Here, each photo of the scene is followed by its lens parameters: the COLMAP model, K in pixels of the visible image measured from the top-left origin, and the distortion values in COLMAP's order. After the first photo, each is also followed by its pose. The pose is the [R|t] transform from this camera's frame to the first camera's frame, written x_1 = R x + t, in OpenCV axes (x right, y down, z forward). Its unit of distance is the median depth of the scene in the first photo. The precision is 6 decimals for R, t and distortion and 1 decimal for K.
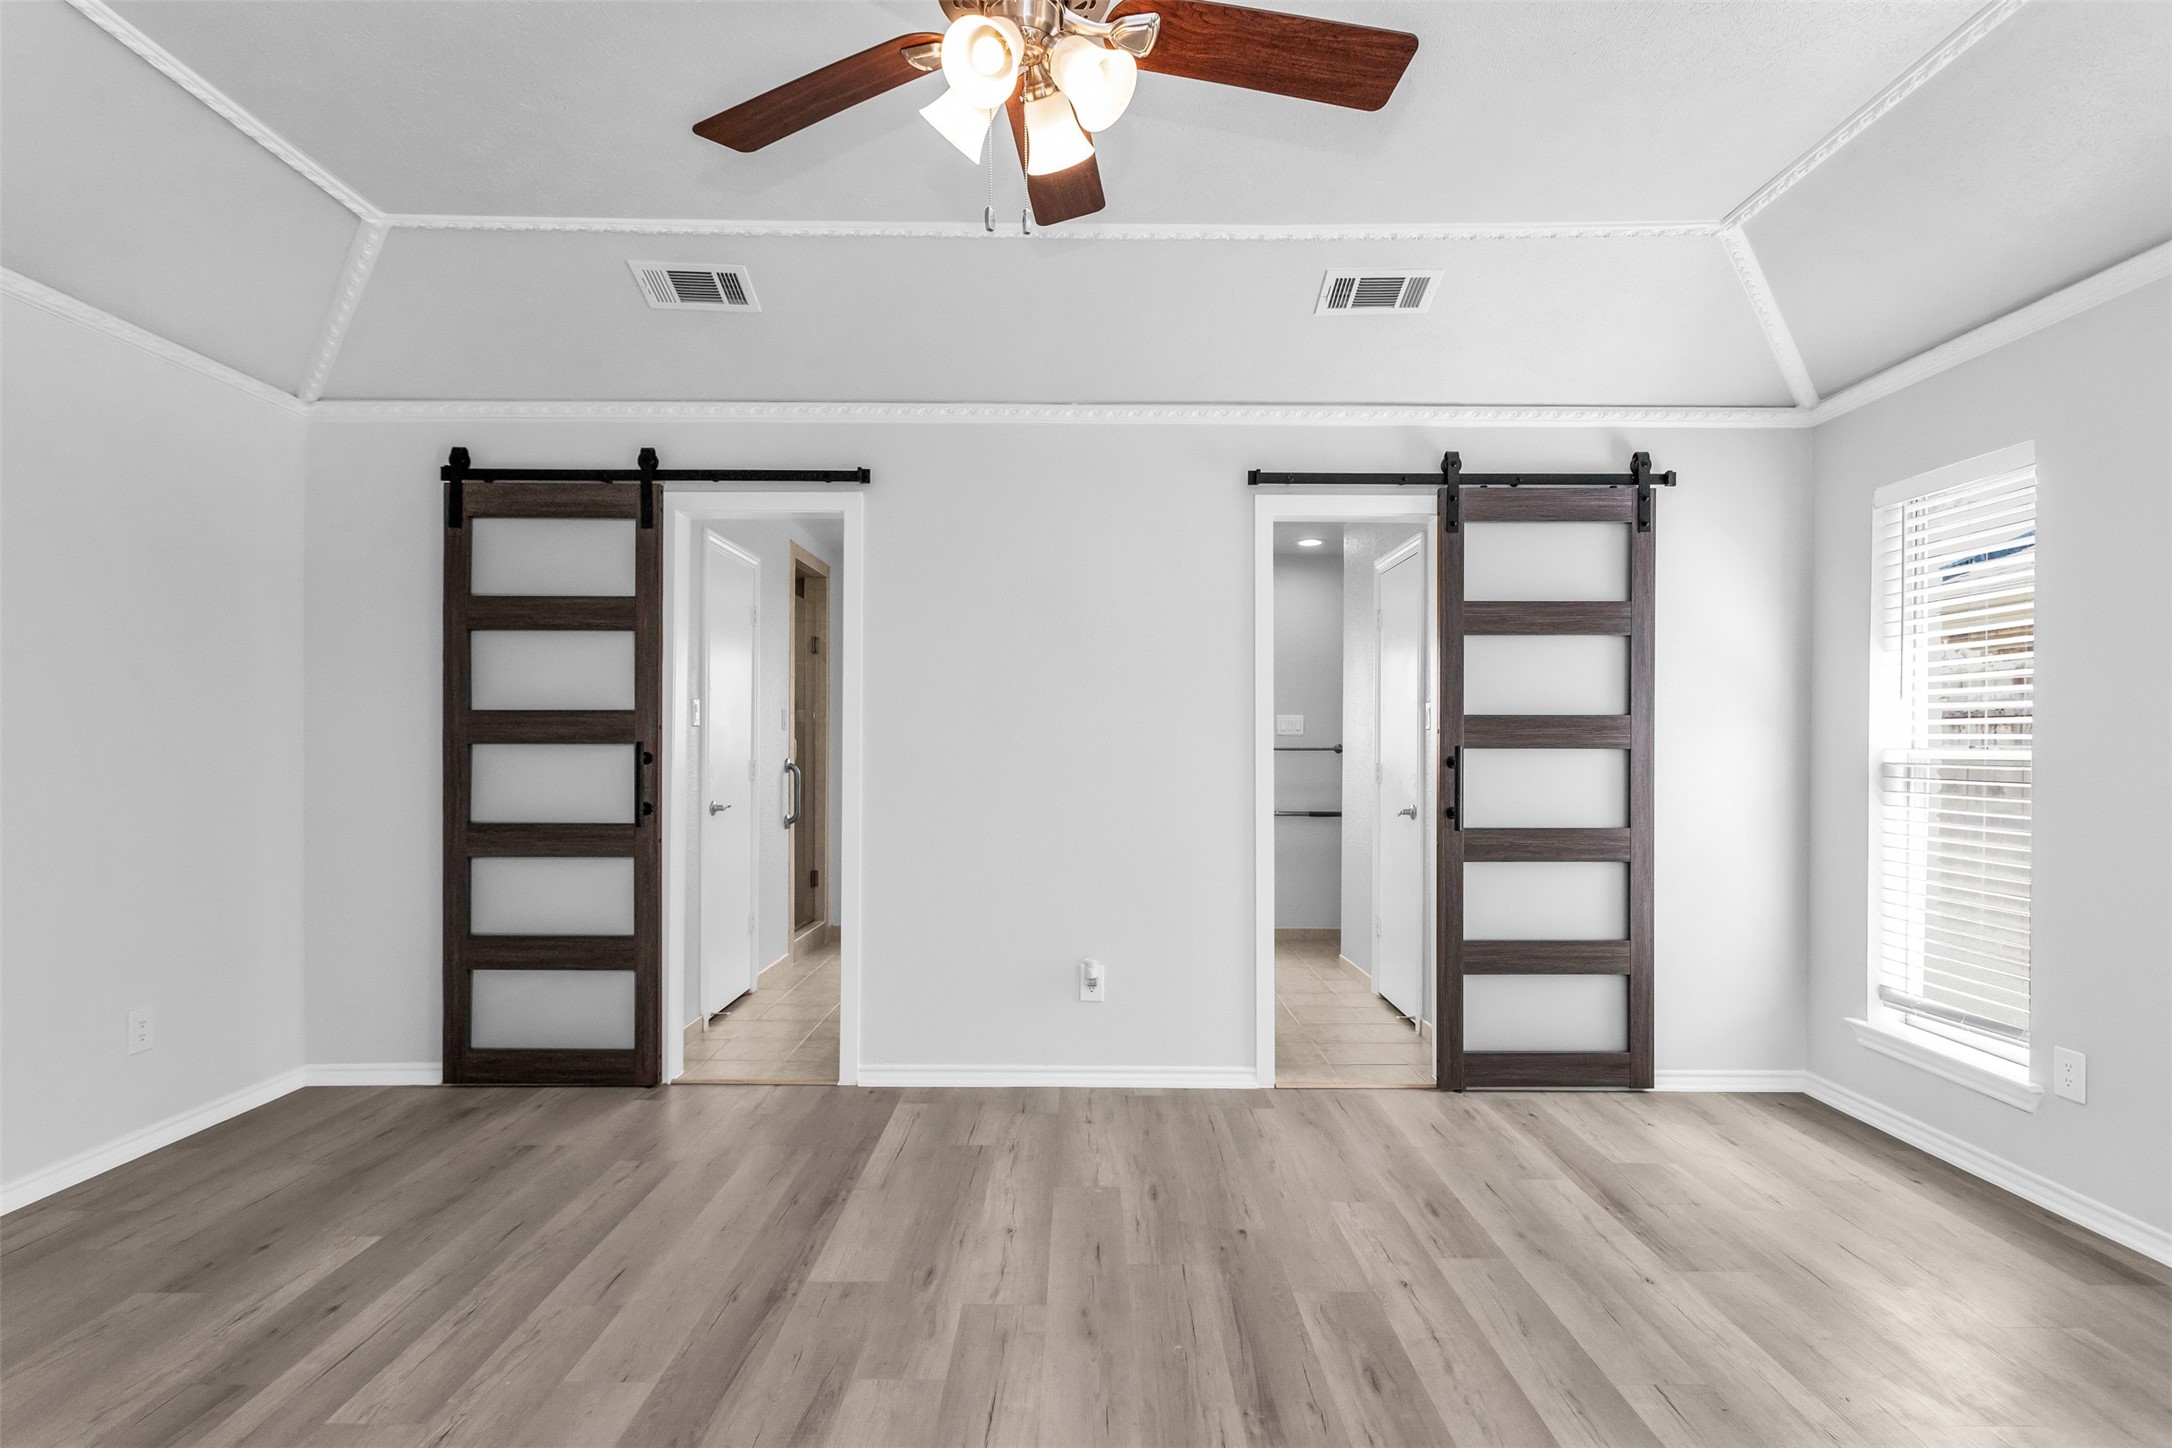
lens RADIAL K [[1068.3, 0, 1086.7], [0, 1068.3, 733.2], [0, 0, 1]] dist [0.002530, 0.000398]
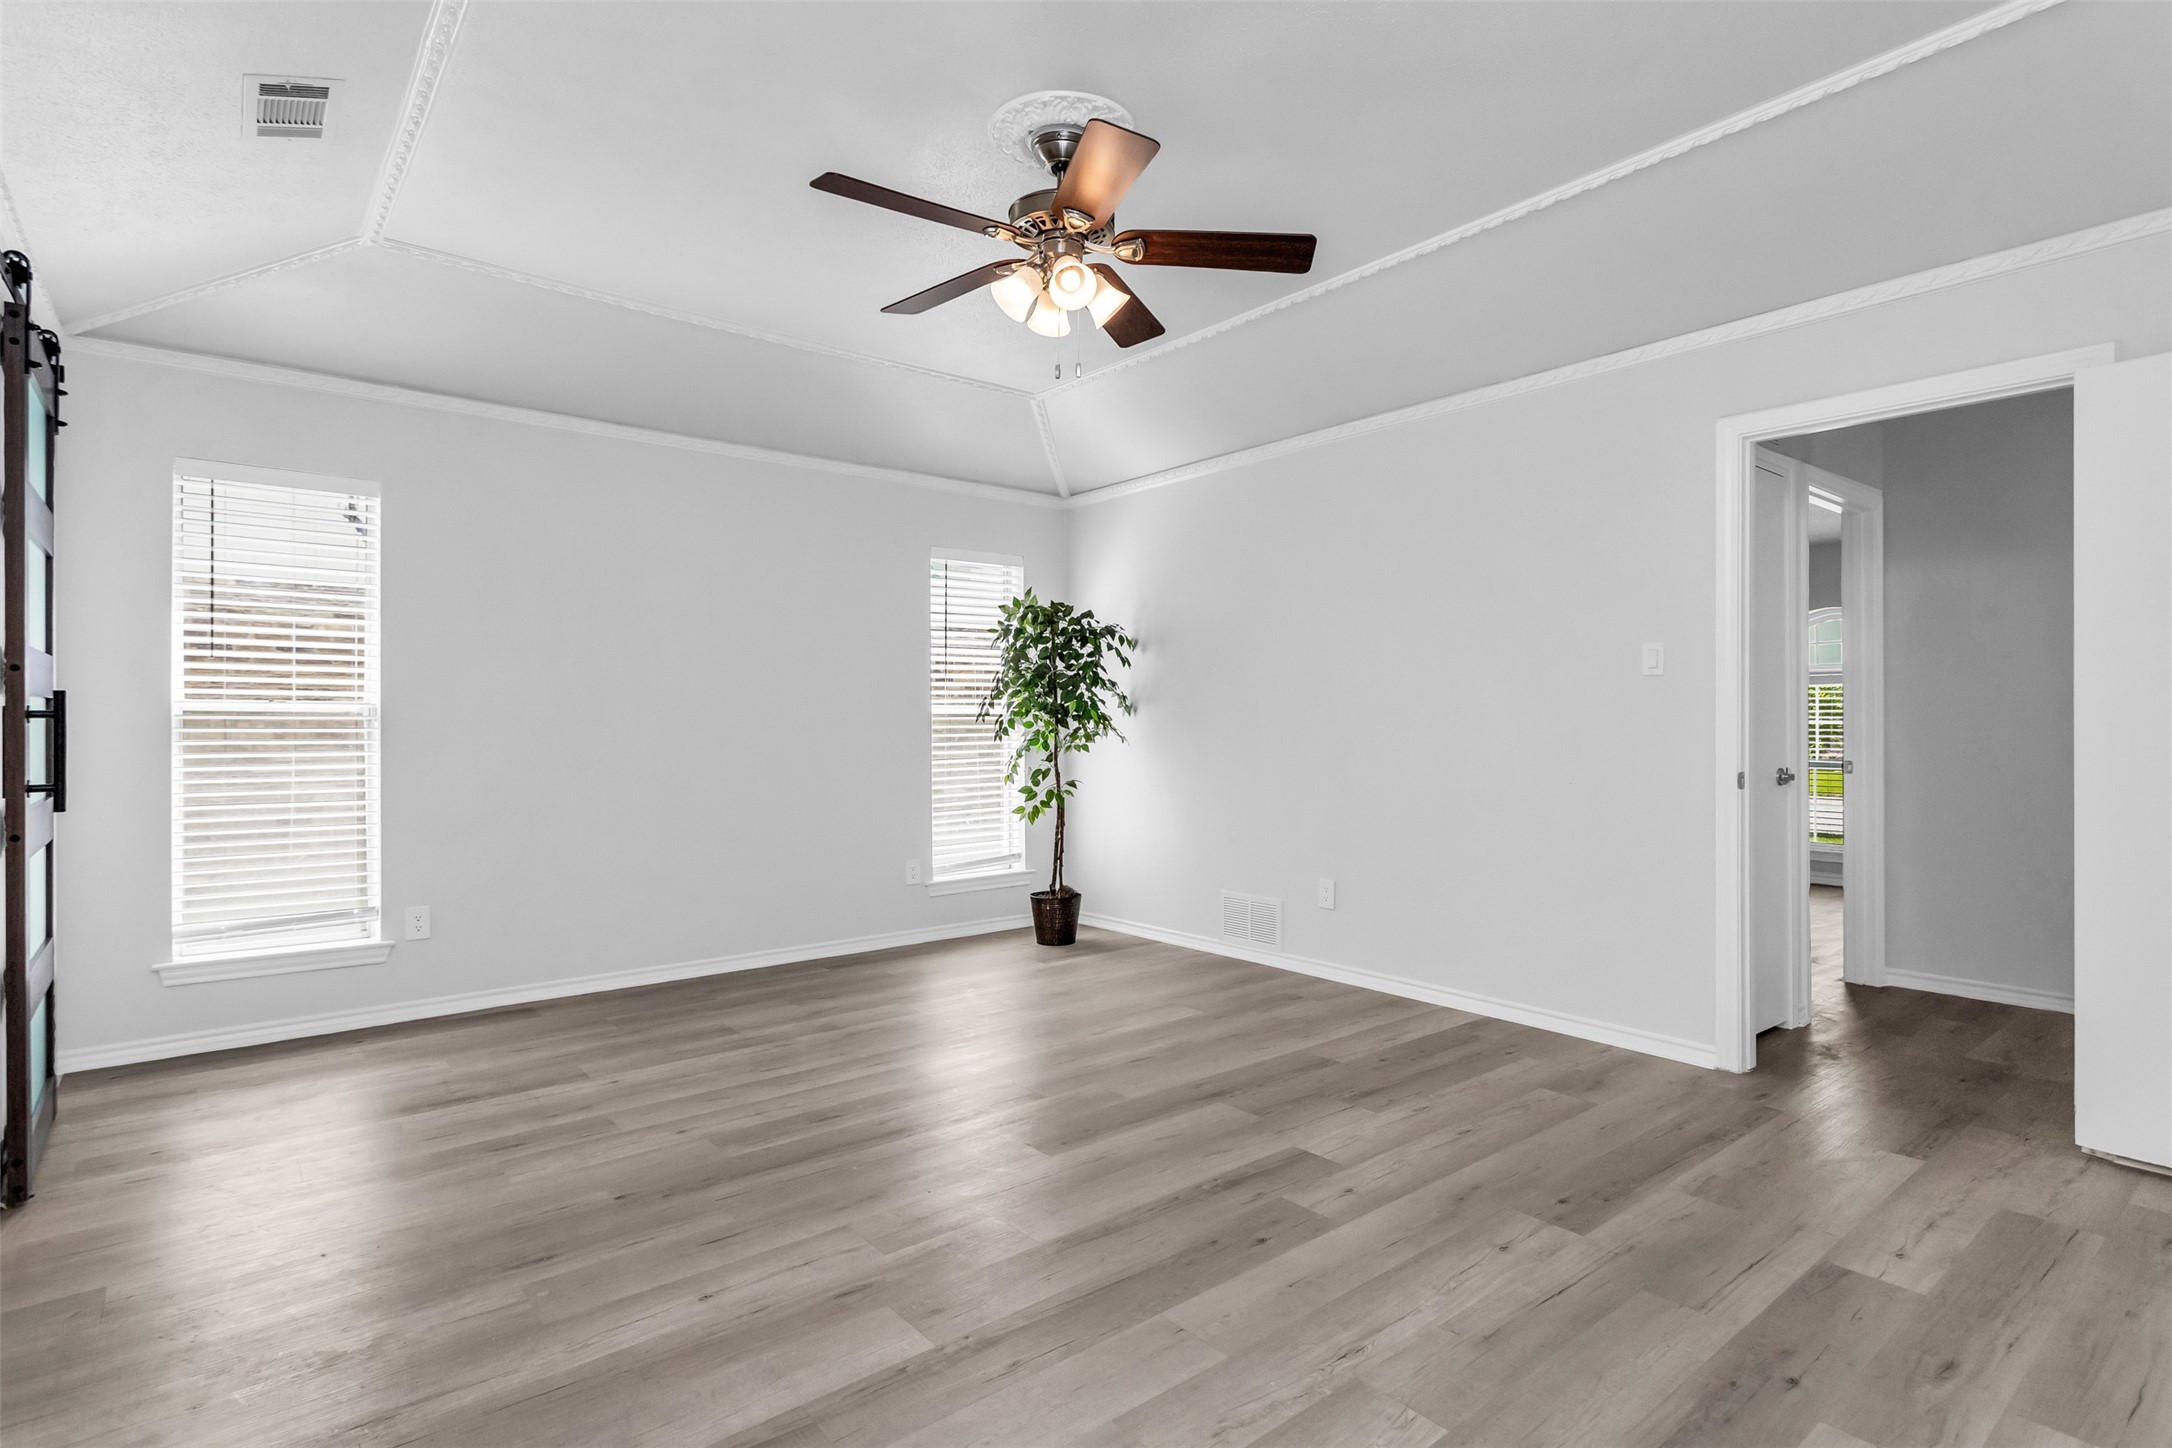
lens RADIAL K [[1068.3, 0, 1086.7], [0, 1068.3, 733.2], [0, 0, 1]] dist [0.002530, 0.000398]
pose [[-0.627651, -0.010580, 0.778423, -0.931185], [-0.010030, 0.999935, 0.005504, 0.043086], [-0.778430, -0.004353, -0.627716, 1.382224]]
